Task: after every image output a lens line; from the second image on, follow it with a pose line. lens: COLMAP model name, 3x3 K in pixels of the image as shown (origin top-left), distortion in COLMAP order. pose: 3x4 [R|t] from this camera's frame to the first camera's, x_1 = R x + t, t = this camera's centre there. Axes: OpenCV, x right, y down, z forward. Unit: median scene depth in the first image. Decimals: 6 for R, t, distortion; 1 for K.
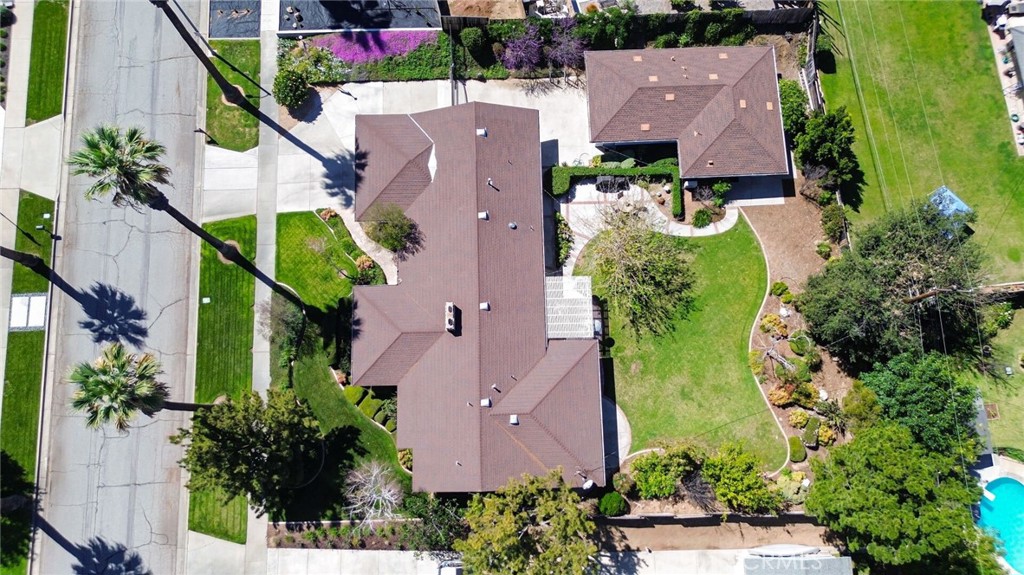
lens RADIAL K [[725.3, 0, 512.0], [0, 725.3, 287.5], [0, 0, 1]] dist [0.071431, -0.071999]
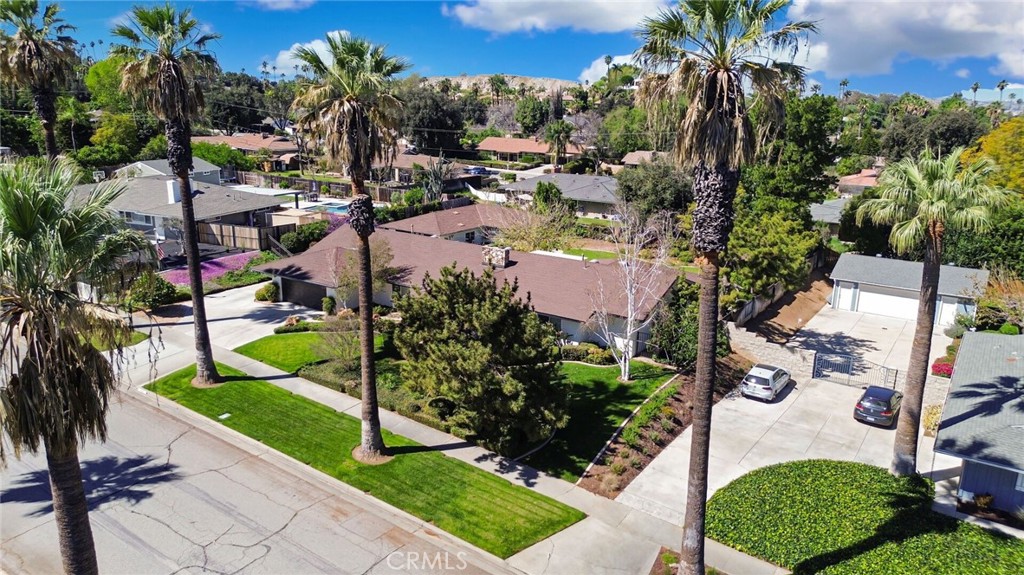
lens RADIAL K [[725.3, 0, 512.0], [0, 725.3, 287.5], [0, 0, 1]] dist [0.071431, -0.071999]
pose [[0.580688, -0.220004, 0.783836, -0.745775], [0.798965, 0.338943, -0.496763, 0.492148], [-0.156386, 0.914722, 0.372595, 0.623000]]
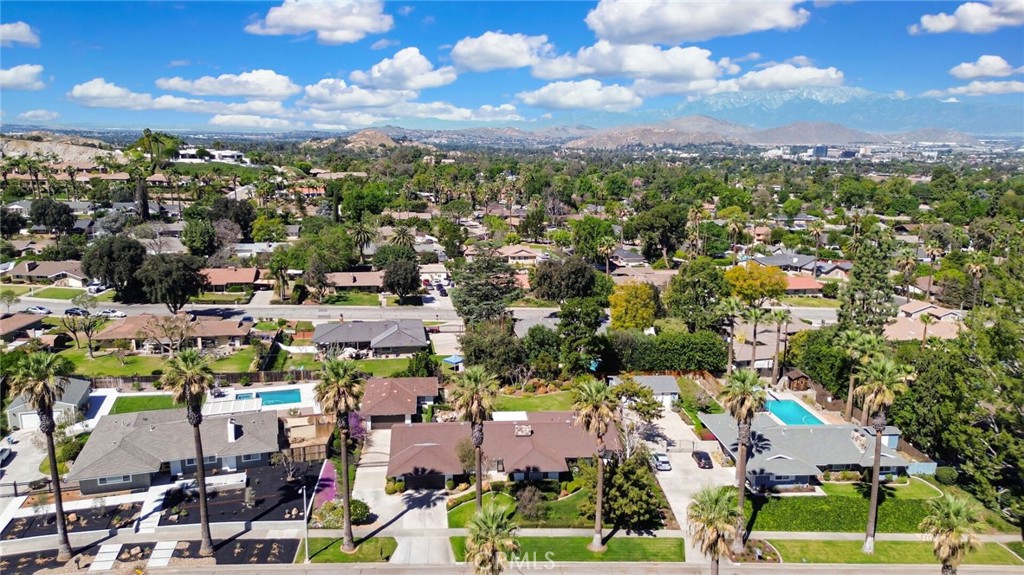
lens RADIAL K [[725.3, 0, 512.0], [0, 725.3, 287.5], [0, 0, 1]] dist [0.071431, -0.071999]
pose [[-0.072285, -0.234968, 0.969312, -1.549491], [0.975973, 0.183627, 0.117294, -0.229223], [-0.205552, 0.954500, 0.216049, 0.270536]]
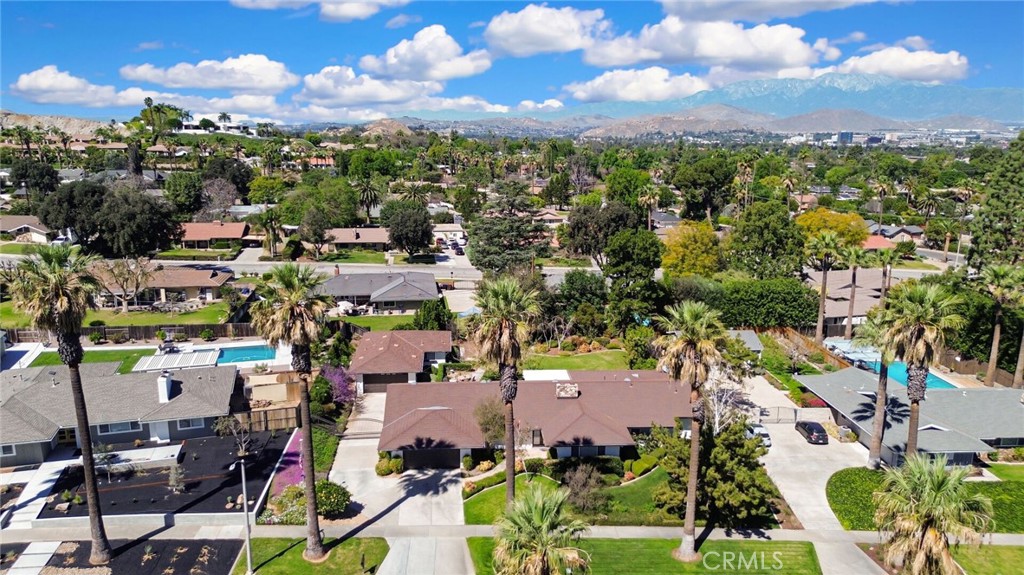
lens RADIAL K [[725.3, 0, 512.0], [0, 725.3, 287.5], [0, 0, 1]] dist [0.071431, -0.071999]
pose [[-0.049517, -0.245791, 0.968057, -1.156153], [0.978844, 0.180715, 0.095952, -0.188067], [-0.198527, 0.952328, 0.231643, 0.502086]]
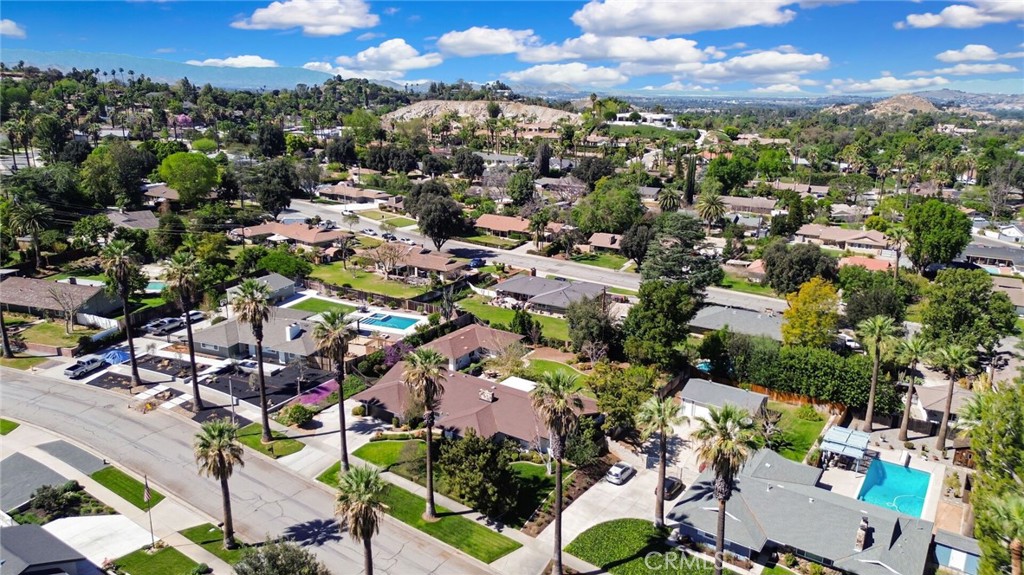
lens RADIAL K [[725.3, 0, 512.0], [0, 725.3, 287.5], [0, 0, 1]] dist [0.071431, -0.071999]
pose [[0.576716, -0.230679, 0.783700, -1.228366], [0.801692, 0.344314, -0.488608, 0.772985], [-0.157127, 0.910074, 0.383505, 0.083009]]
